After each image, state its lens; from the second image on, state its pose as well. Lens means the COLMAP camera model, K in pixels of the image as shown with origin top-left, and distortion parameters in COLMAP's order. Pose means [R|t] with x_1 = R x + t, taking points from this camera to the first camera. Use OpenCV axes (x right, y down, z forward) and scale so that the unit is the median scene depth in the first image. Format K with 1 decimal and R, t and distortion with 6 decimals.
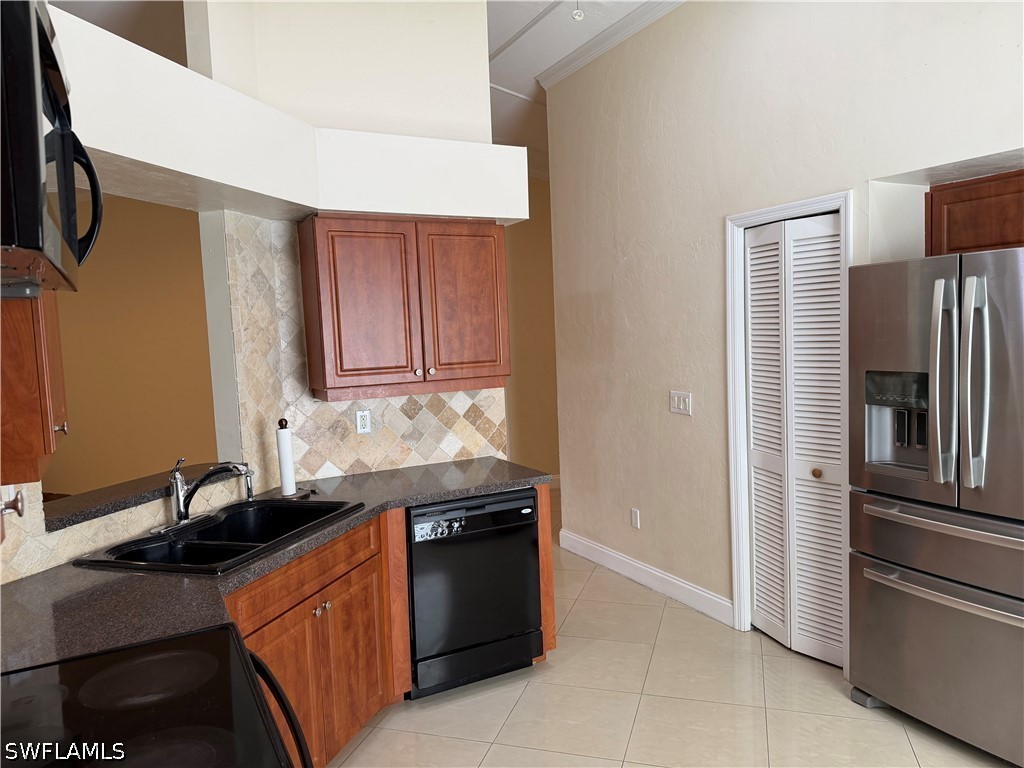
lens RADIAL K [[719.3, 0, 512.0], [0, 719.3, 384.0], [0, 0, 1]] dist [0.139948, -0.173237]
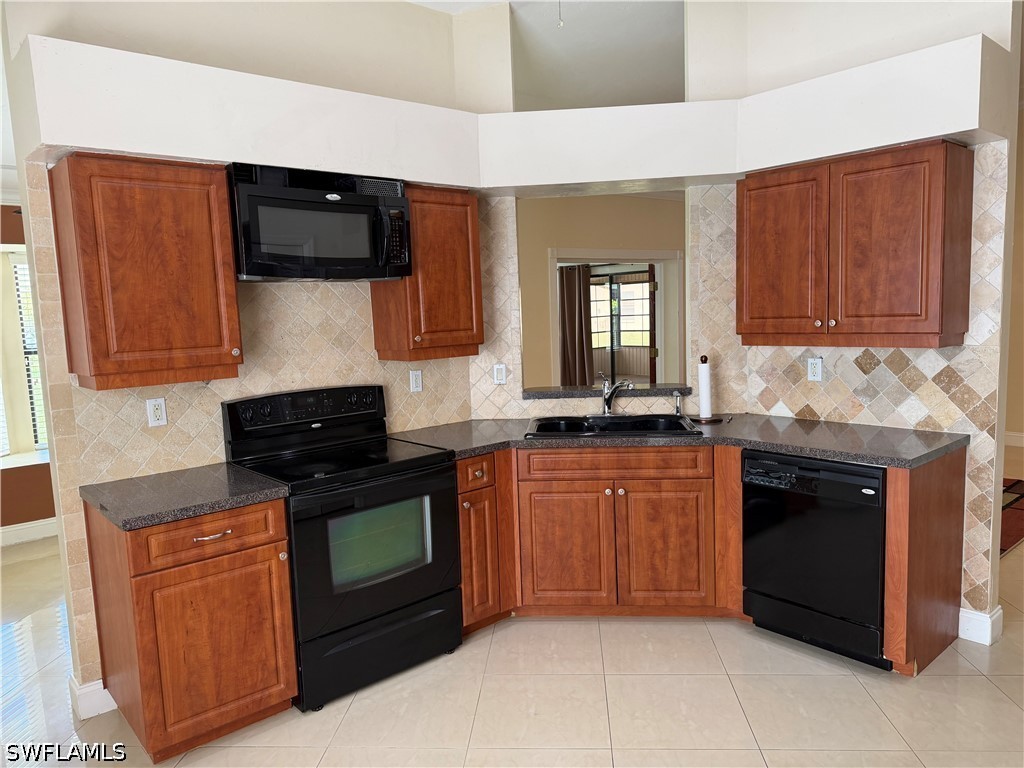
lens RADIAL K [[719.3, 0, 512.0], [0, 719.3, 384.0], [0, 0, 1]] dist [0.139948, -0.173237]
pose [[0.237425, 0.138284, -0.961513, 0.699671], [-0.042940, 0.990342, 0.131827, -0.045836], [0.970456, 0.009988, 0.241070, 0.350842]]
